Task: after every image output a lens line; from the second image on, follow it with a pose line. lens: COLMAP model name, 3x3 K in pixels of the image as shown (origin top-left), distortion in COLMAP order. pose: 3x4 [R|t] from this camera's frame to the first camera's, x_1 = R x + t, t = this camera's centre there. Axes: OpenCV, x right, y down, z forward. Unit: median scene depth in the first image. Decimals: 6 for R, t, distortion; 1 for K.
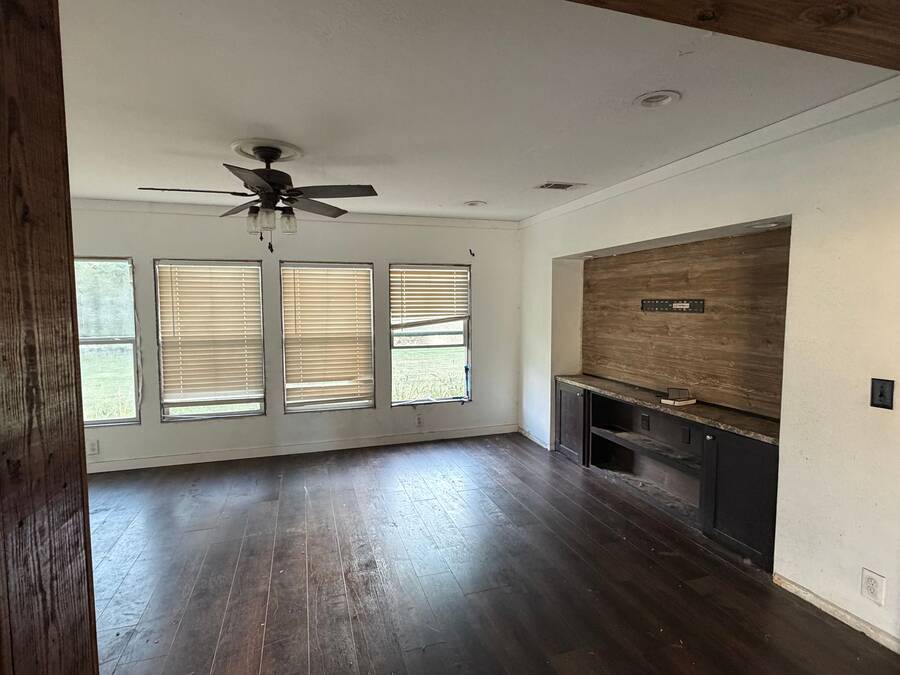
lens RADIAL K [[470.3, 0, 447.8], [0, 470.3, 338.8], [0, 0, 1]] dist [-0.001233, 0.000165]
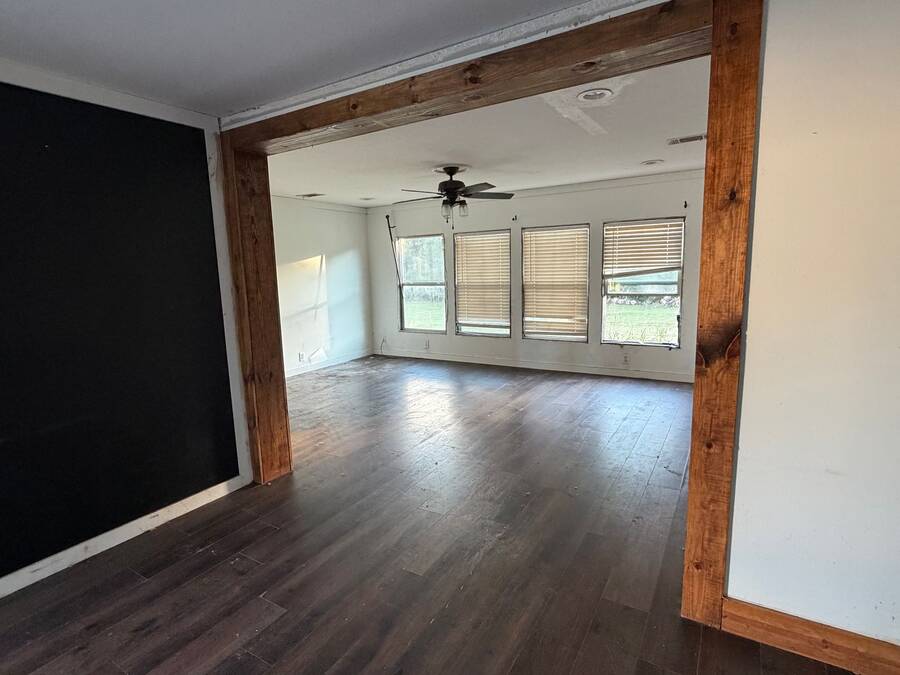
lens RADIAL K [[470.3, 0, 447.8], [0, 470.3, 338.8], [0, 0, 1]] dist [-0.001233, 0.000165]
pose [[0.656616, 0.101069, -0.747422, 0.557021], [-0.031565, 0.993795, 0.106654, 0.017498], [0.753564, -0.046438, 0.655732, -0.089212]]
